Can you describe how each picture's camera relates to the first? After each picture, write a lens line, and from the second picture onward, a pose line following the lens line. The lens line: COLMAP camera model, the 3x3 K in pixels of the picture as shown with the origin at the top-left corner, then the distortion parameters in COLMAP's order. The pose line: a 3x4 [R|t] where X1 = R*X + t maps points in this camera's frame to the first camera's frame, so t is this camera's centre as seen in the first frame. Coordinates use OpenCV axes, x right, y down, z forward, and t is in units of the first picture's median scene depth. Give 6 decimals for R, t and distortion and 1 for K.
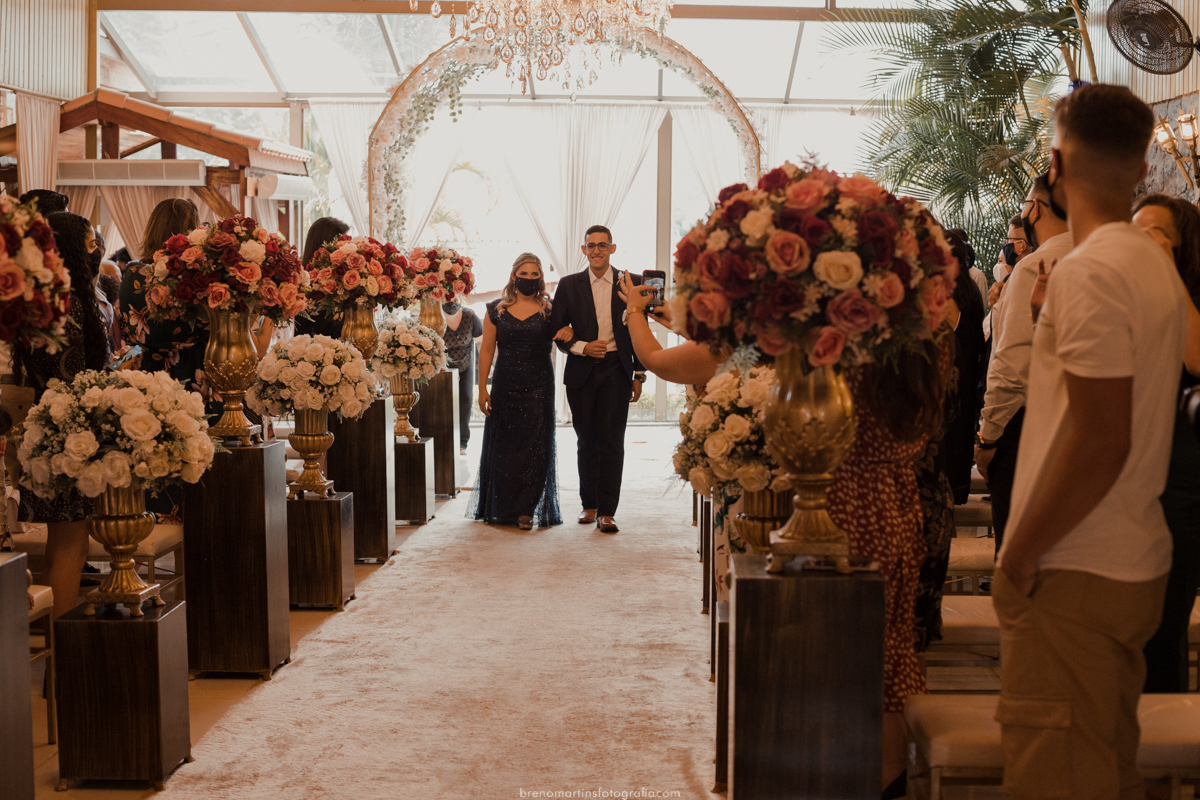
lens RADIAL K [[1694.2, 0, 554.8], [0, 1694.2, 403.3], [0, 0, 1]] dist [-0.122157, 0.066976]
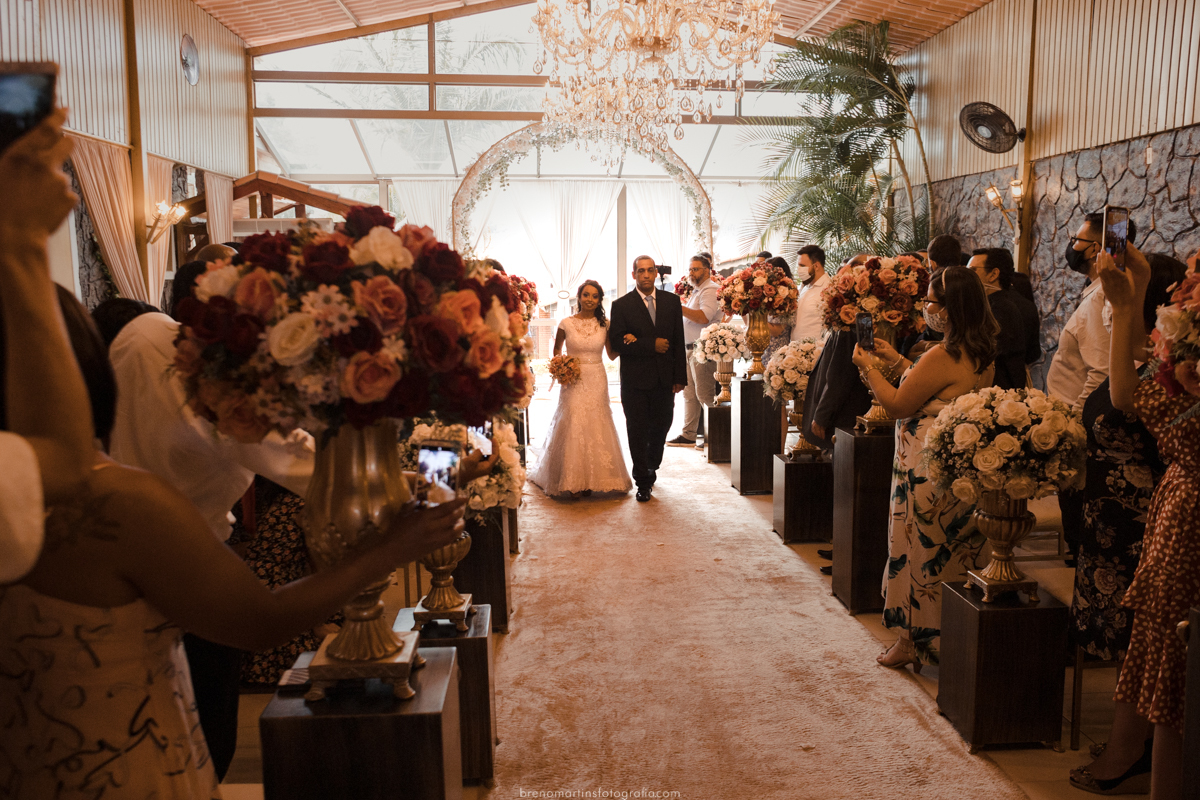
lens RADIAL K [[994.8, 0, 612.3], [0, 994.8, 413.5], [0, 0, 1]] dist [-0.096926, 0.128945]
pose [[0.994353, -0.028964, 0.102099, -0.166173], [0.023607, 0.998300, 0.053287, -0.035837], [-0.103469, -0.050576, 0.993346, 0.279029]]
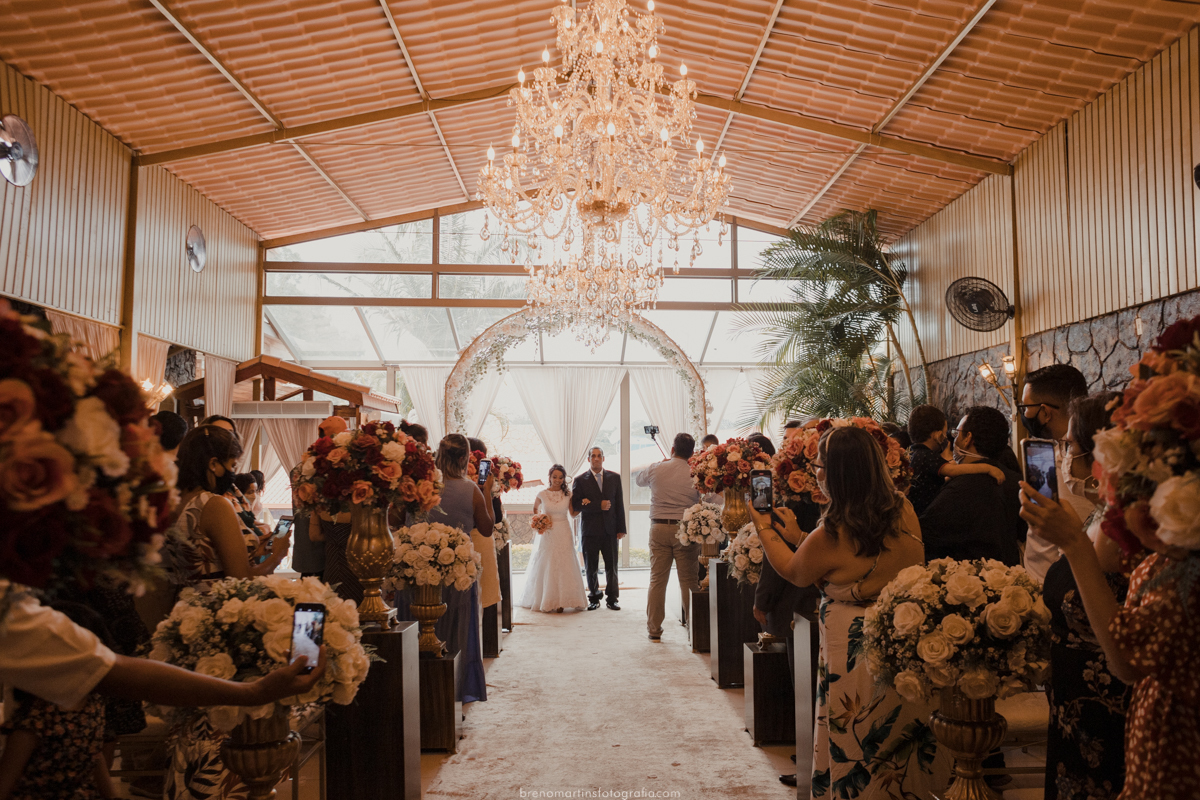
lens RADIAL K [[977.2, 0, 600.0], [0, 977.2, 400.0], [0, 0, 1]] dist [-0.090554, 0.114800]
pose [[0.997440, -0.009998, 0.070800, -0.089540], [0.020667, 0.988225, -0.151607, -0.024370], [-0.068450, 0.152682, 0.985902, 0.360169]]
